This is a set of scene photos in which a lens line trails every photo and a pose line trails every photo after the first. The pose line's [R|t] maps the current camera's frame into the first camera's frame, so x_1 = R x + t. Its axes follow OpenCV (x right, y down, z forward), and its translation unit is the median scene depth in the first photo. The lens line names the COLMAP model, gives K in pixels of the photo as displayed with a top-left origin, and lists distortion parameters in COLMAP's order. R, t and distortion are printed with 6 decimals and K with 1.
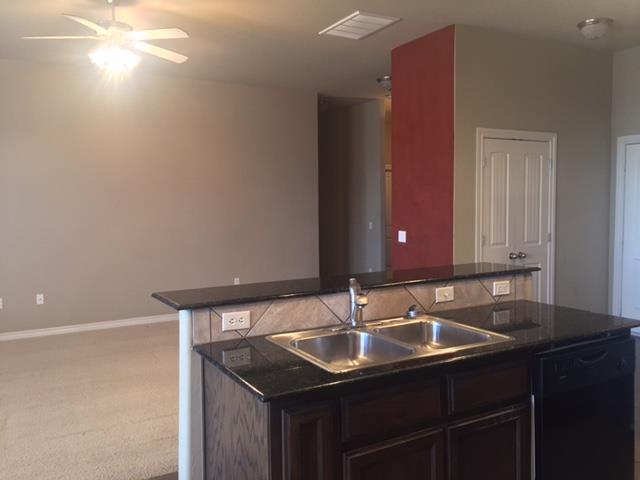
lens RADIAL K [[553.6, 0, 317.5], [0, 553.6, 233.7], [0, 0, 1]] dist [0.103004, -0.119171]
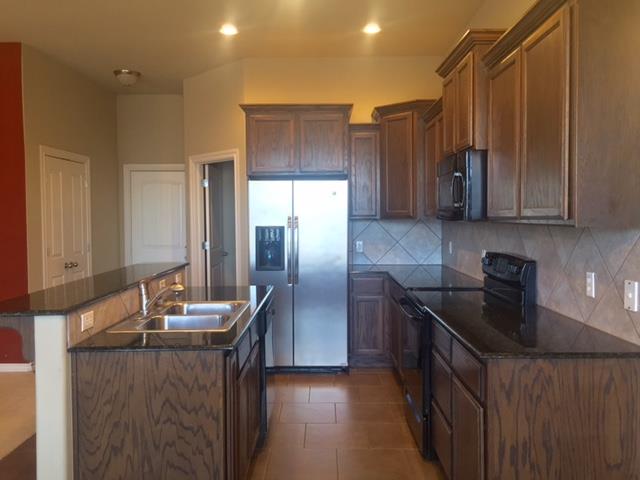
lens RADIAL K [[553.6, 0, 317.5], [0, 553.6, 233.7], [0, 0, 1]] dist [0.103004, -0.119171]
pose [[0.508764, -0.023987, 0.860572, -0.360155], [0.052126, 0.998636, -0.002981, 0.006419], [-0.859326, 0.046374, 0.509321, 0.022931]]
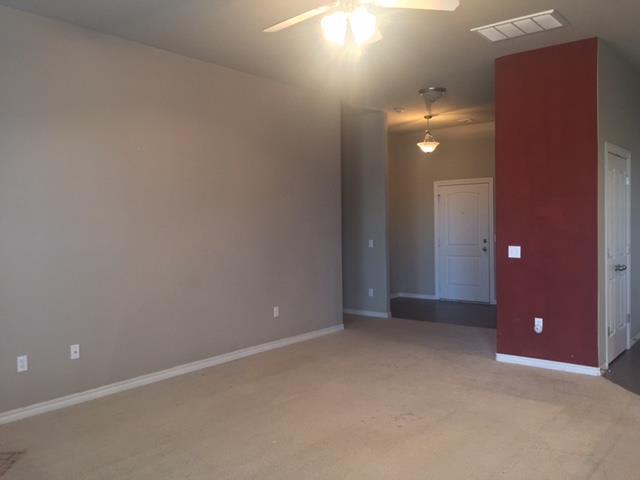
lens RADIAL K [[553.6, 0, 317.5], [0, 553.6, 233.7], [0, 0, 1]] dist [0.103004, -0.119171]
pose [[0.926899, -0.009781, 0.375183, -0.572181], [0.024984, 0.999051, -0.035677, -0.000439], [-0.374478, 0.042442, 0.926264, 0.258721]]
